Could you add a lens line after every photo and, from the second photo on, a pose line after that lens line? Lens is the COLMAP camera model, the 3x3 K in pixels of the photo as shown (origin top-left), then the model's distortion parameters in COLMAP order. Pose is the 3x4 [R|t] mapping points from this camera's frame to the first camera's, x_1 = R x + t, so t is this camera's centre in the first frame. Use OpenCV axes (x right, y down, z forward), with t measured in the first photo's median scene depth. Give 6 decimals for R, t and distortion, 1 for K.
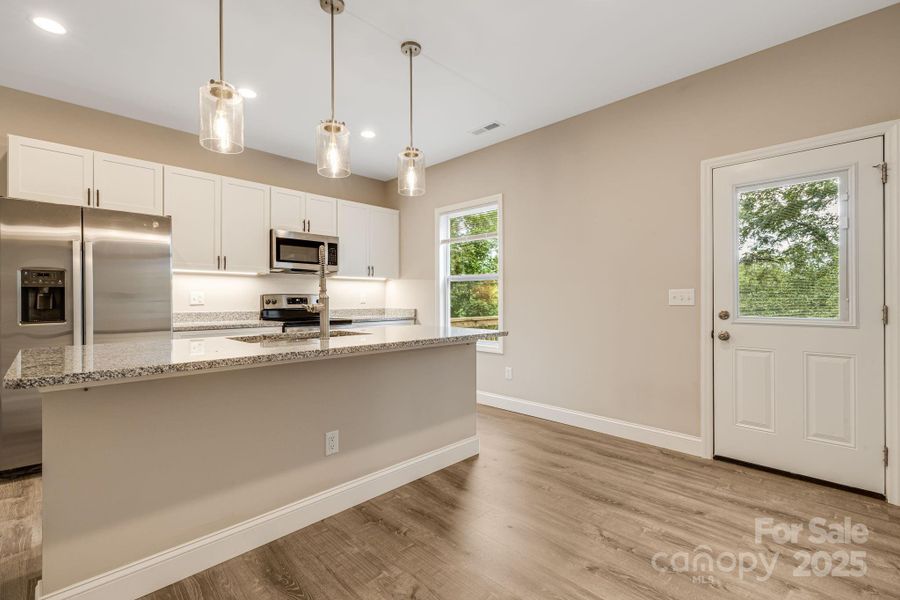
lens RADIAL K [[395.7, 0, 419.3], [0, 395.7, 296.1], [0, 0, 1]] dist [0.002579, 0.000939]
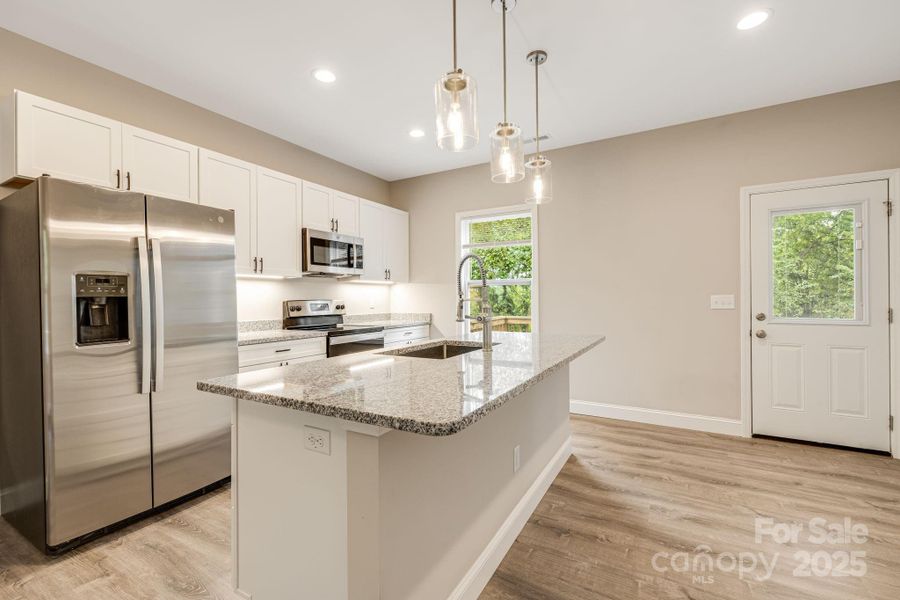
lens RADIAL K [[395.7, 0, 443.6], [0, 395.7, 297.5], [0, 0, 1]] dist [0.002579, 0.000939]
pose [[0.966532, -0.005773, 0.256480, -0.464665], [0.005478, 0.999983, 0.001867, -0.018217], [-0.256487, -0.000400, 0.966548, 0.083168]]
